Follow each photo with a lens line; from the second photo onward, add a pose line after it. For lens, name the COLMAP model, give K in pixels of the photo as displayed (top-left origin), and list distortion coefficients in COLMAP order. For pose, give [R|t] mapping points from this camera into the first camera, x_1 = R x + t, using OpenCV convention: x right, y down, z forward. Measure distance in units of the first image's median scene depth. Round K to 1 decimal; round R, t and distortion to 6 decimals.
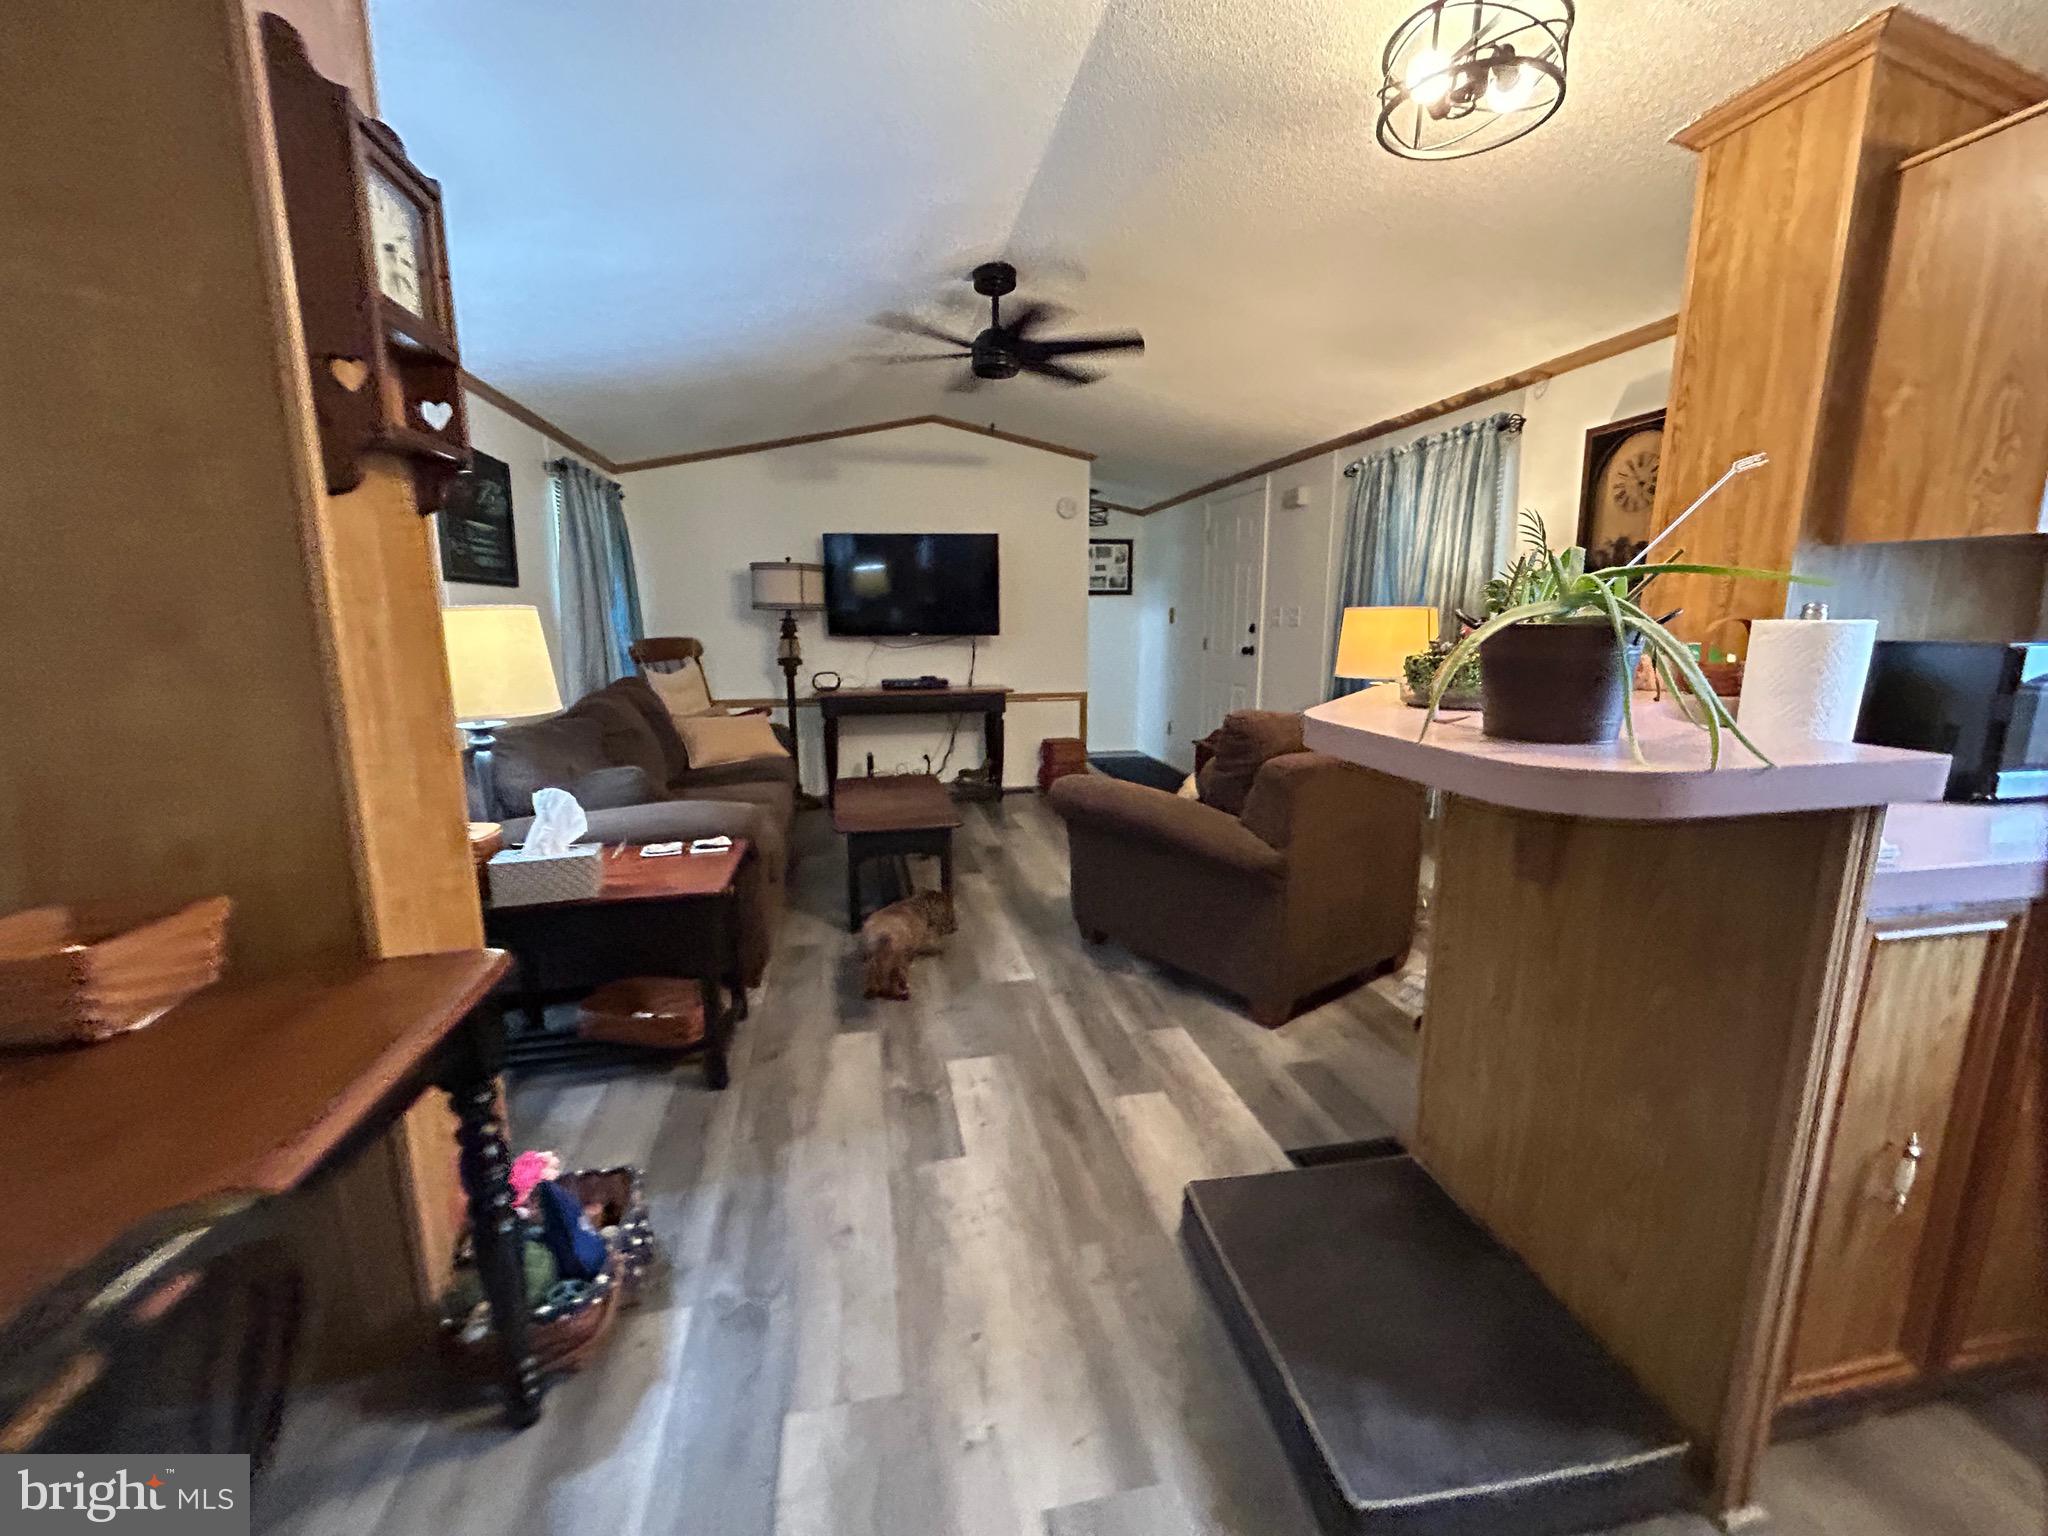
lens RADIAL K [[829.3, 0, 1027.3], [0, 829.3, 766.0], [0, 0, 1]] dist [-0.001847, 0.000078]
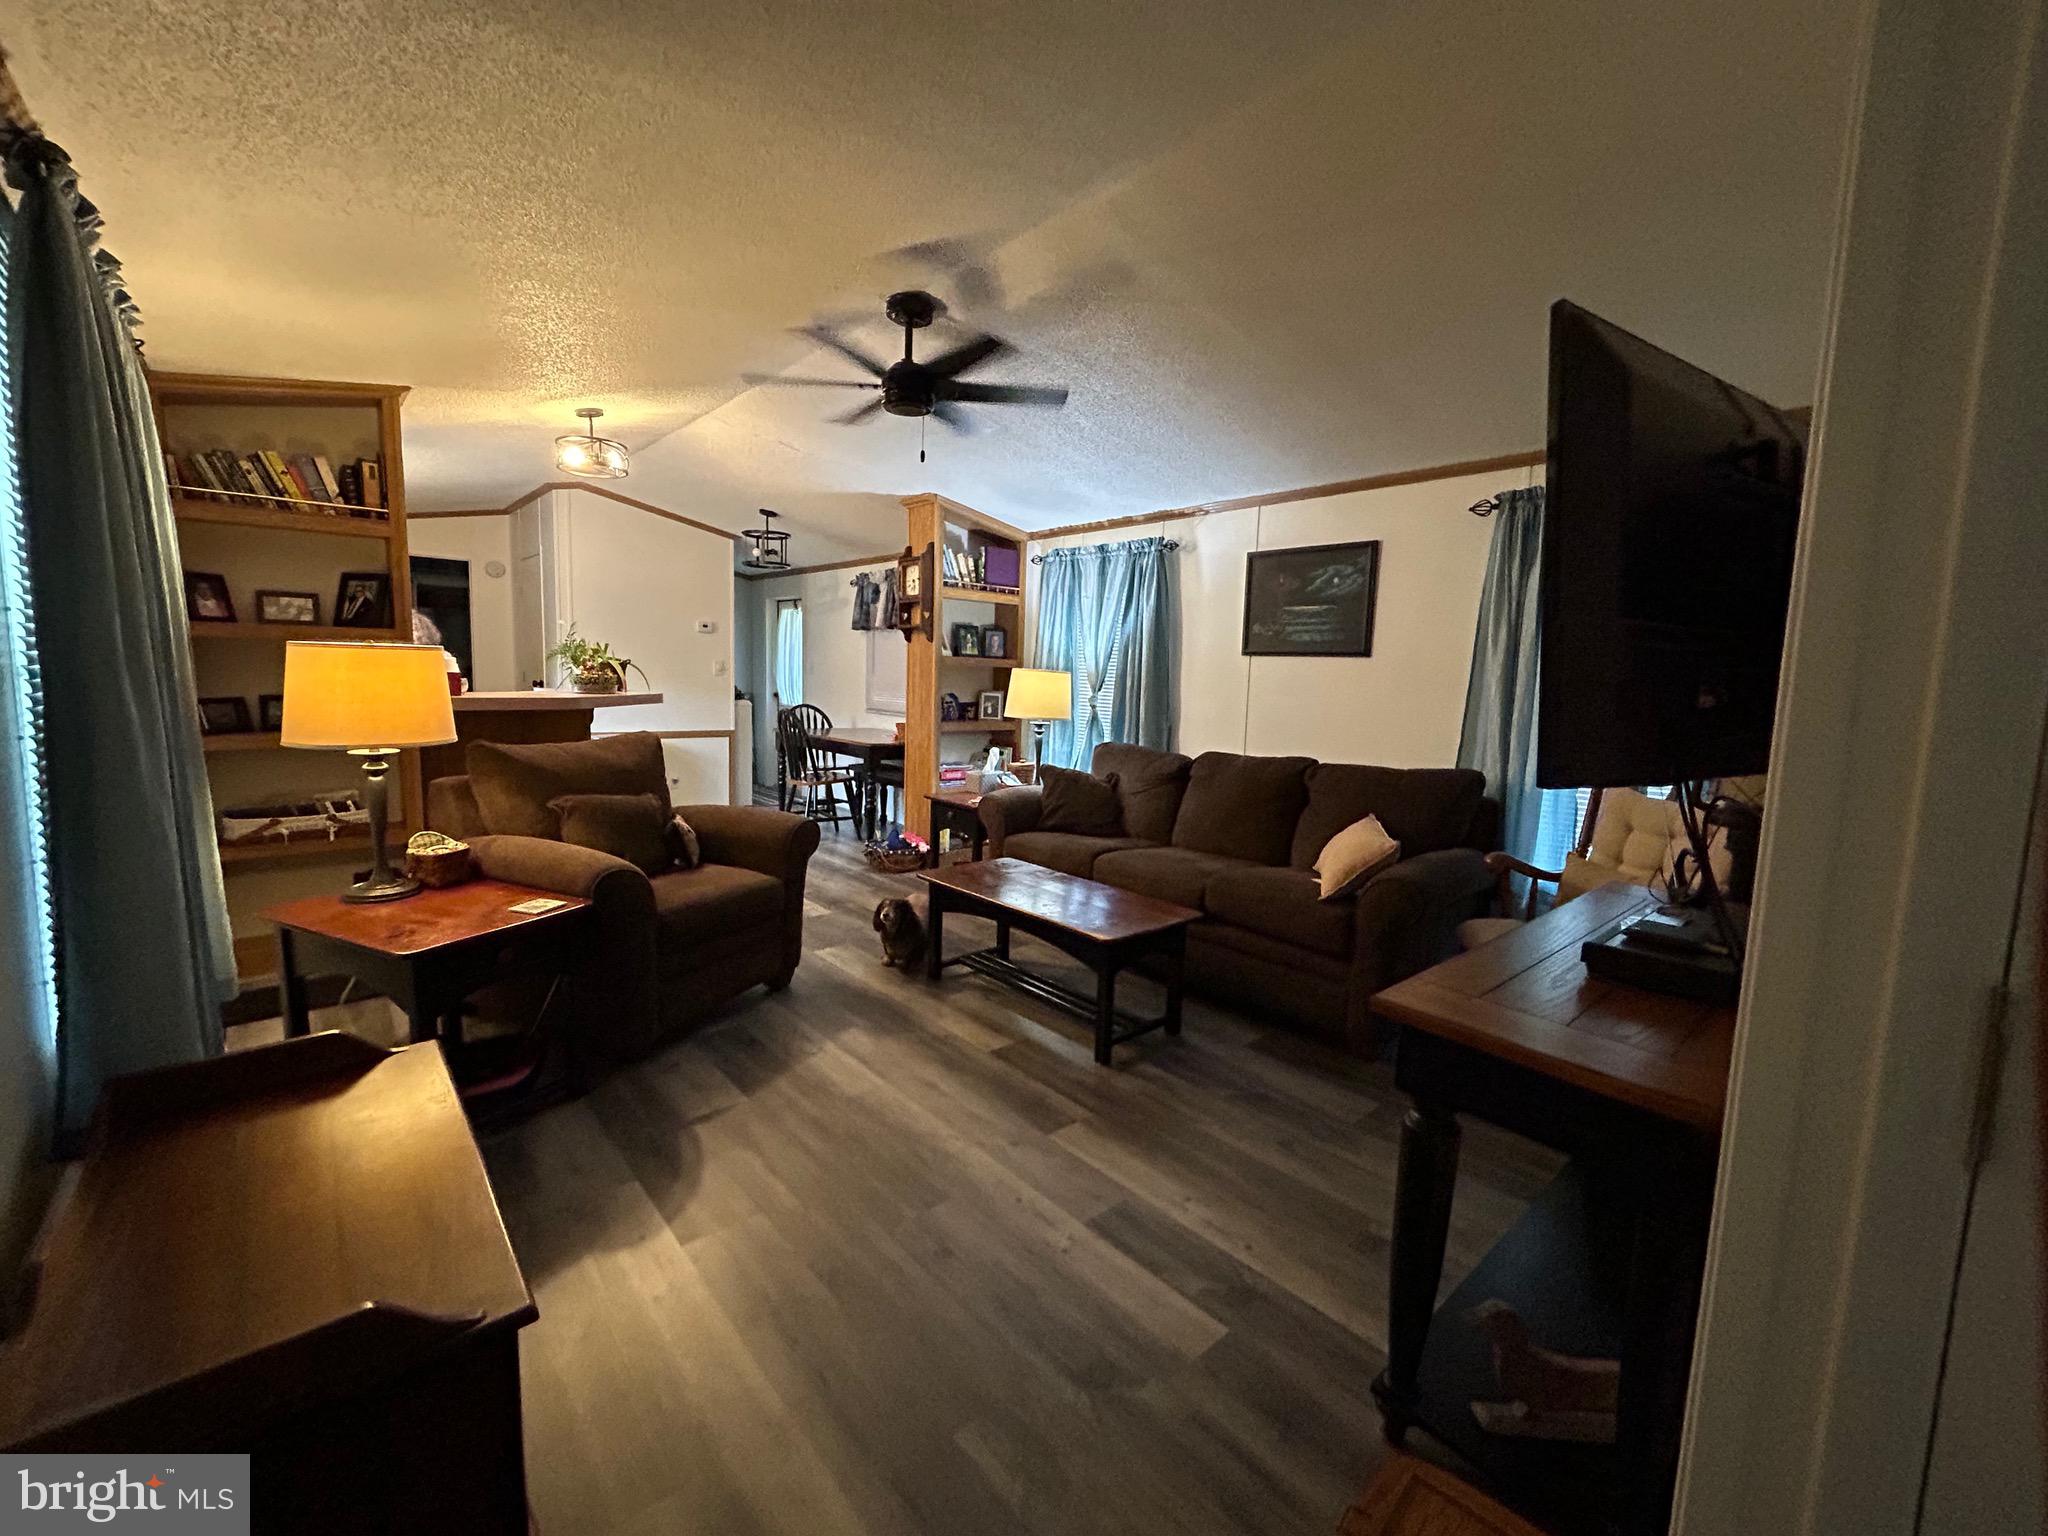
lens RADIAL K [[830.8, 0, 1026.7], [0, 830.8, 763.7], [0, 0, 1]] dist [0.001059, -0.000044]
pose [[-0.867597, 0.028275, -0.496463, 0.324406], [-0.119956, 0.956998, 0.264133, -0.364399], [0.482582, 0.288715, -0.826897, 1.981766]]
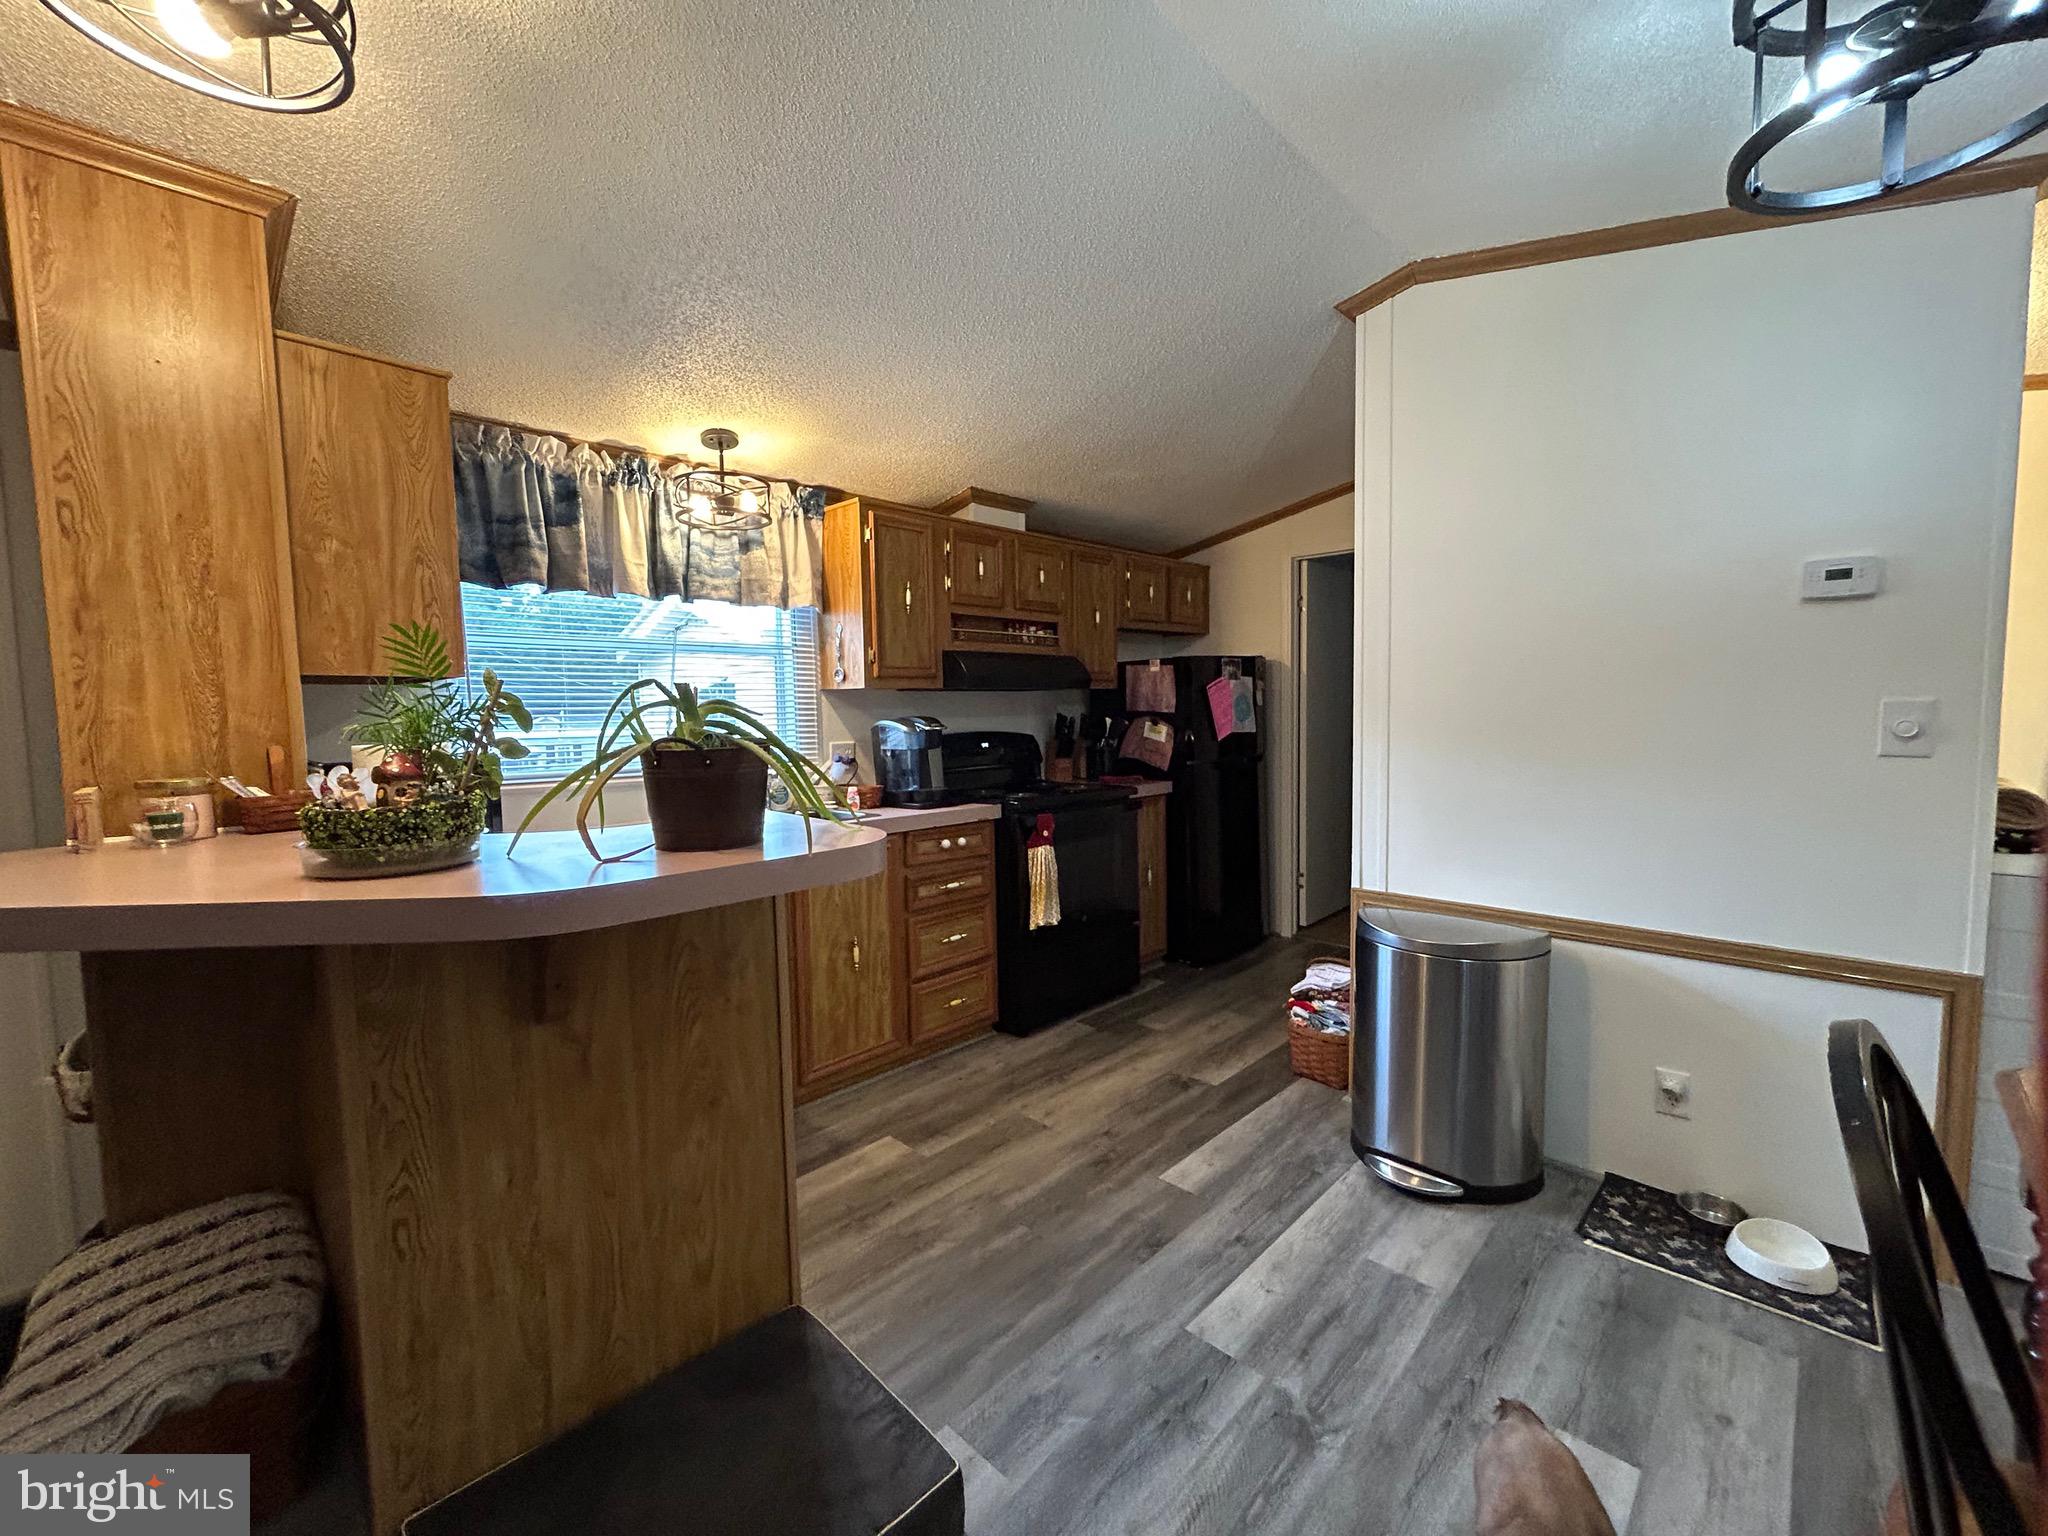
lens RADIAL K [[835.1, 0, 1025.4], [0, 835.1, 766.9], [0, 0, 1]] dist [0.000038, 0.000917]
pose [[-0.562721, -0.046030, 0.825365, -0.213152], [0.167756, 0.971314, 0.168542, -0.097783], [-0.809447, 0.233302, -0.538857, 0.468333]]
